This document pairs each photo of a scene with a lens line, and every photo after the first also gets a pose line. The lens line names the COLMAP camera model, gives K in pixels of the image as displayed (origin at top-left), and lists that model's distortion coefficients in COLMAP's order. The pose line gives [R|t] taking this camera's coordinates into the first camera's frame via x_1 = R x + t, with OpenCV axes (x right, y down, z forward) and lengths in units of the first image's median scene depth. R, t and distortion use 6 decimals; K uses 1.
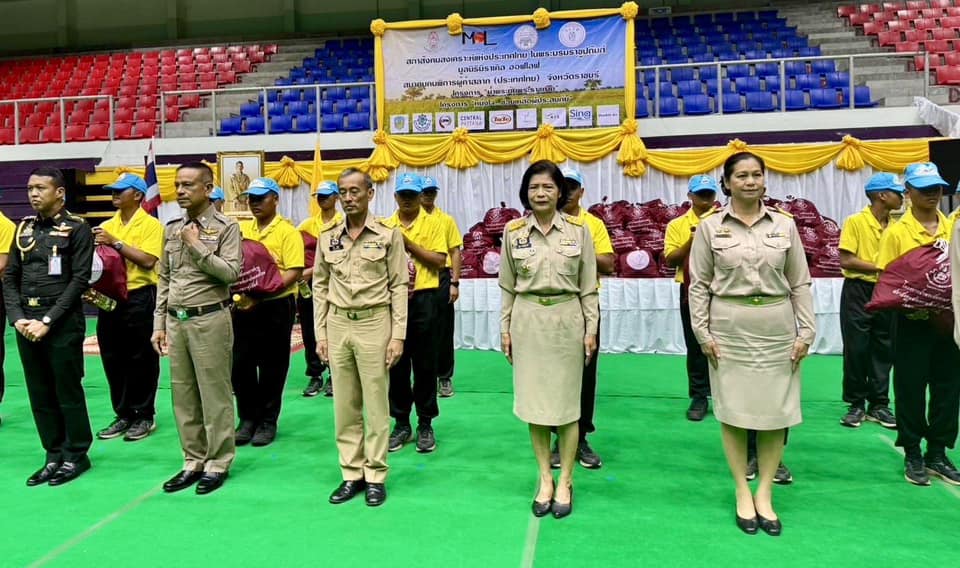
lens RADIAL K [[809.6, 0, 457.6], [0, 809.6, 241.3], [0, 0, 1]] dist [0.101239, -0.109703]
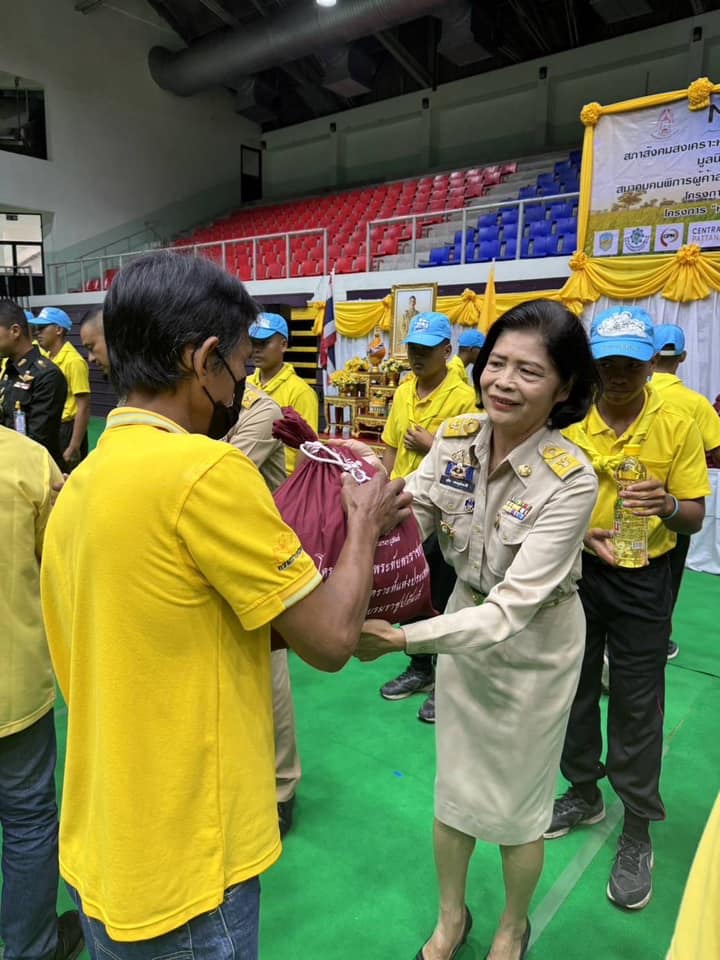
lens RADIAL K [[706.2, 0, 359.8], [0, 706.2, 479.8], [0, 0, 1]] dist [0.028975, -0.026078]
pose [[0.861596, 0.123340, -0.492381, 0.087757], [-0.044530, 0.984656, 0.168732, -0.026448], [0.505637, -0.123453, 0.853868, 0.276802]]
